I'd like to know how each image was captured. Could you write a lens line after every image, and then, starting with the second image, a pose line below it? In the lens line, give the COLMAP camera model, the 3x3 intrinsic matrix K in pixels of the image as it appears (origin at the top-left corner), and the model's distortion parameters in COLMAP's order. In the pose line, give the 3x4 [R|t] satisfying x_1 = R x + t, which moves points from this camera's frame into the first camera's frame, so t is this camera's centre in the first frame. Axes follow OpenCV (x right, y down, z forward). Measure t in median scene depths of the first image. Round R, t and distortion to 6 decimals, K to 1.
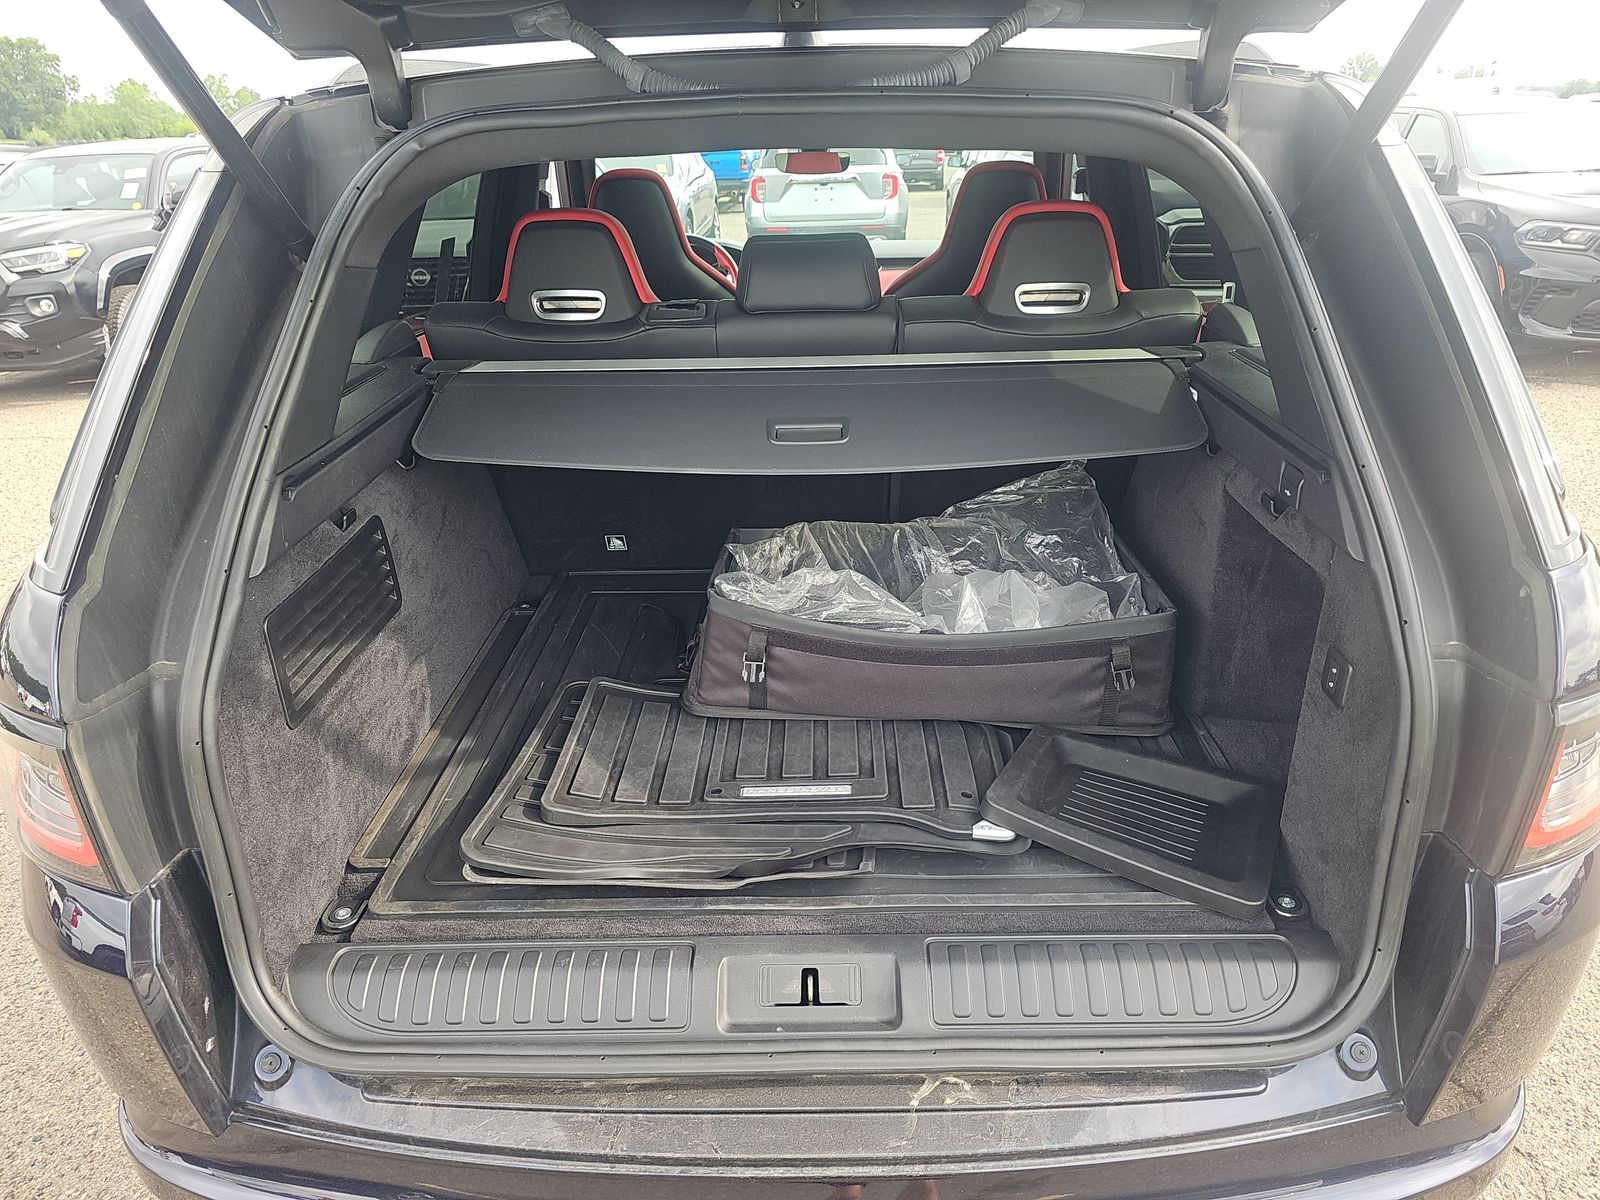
lens RADIAL K [[1063.9, 0, 804.5], [0, 1063.9, 605.9], [0, 0, 1]] dist [0.028206, -0.023966]
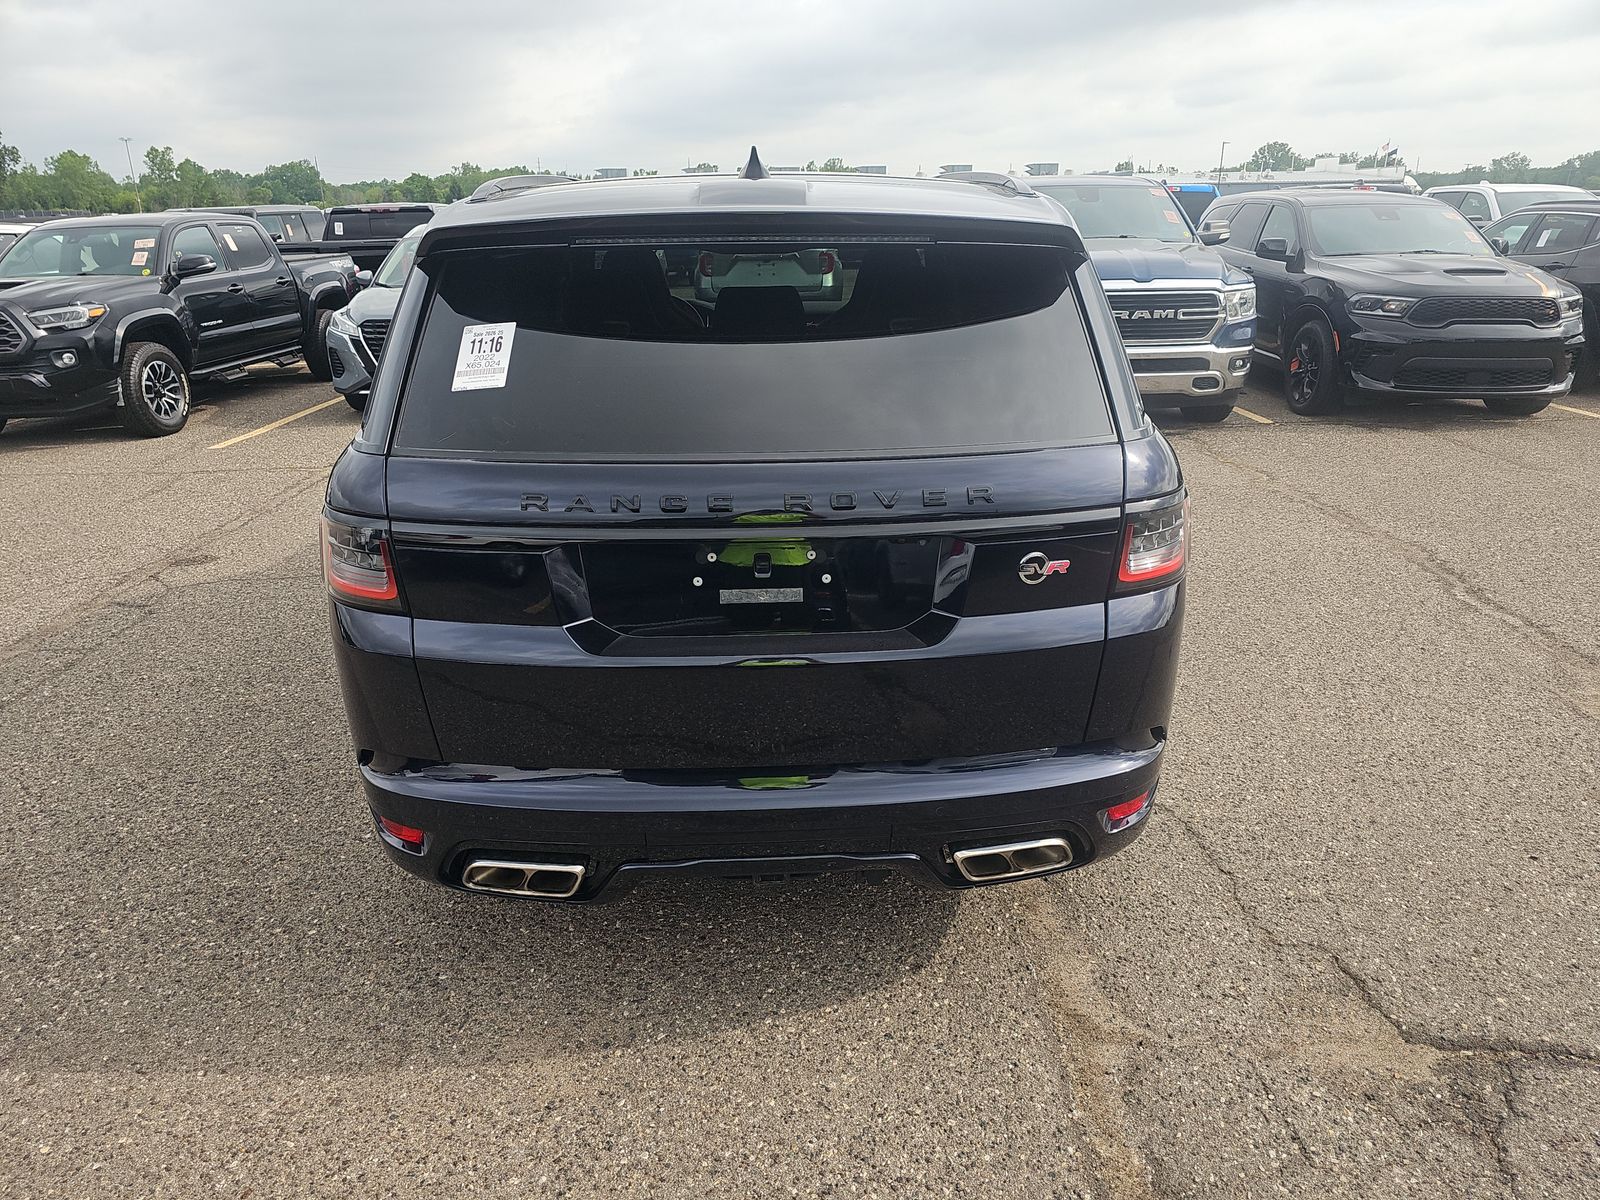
lens RADIAL K [[1063.9, 0, 800.2], [0, 1063.9, 605.9], [0, 0, 1]] dist [0.028206, -0.023966]
pose [[0.998781, -0.007031, 0.048868, -0.003697], [0.010067, 0.998014, -0.062176, 0.052719], [-0.048333, 0.062592, 0.996868, -0.129395]]
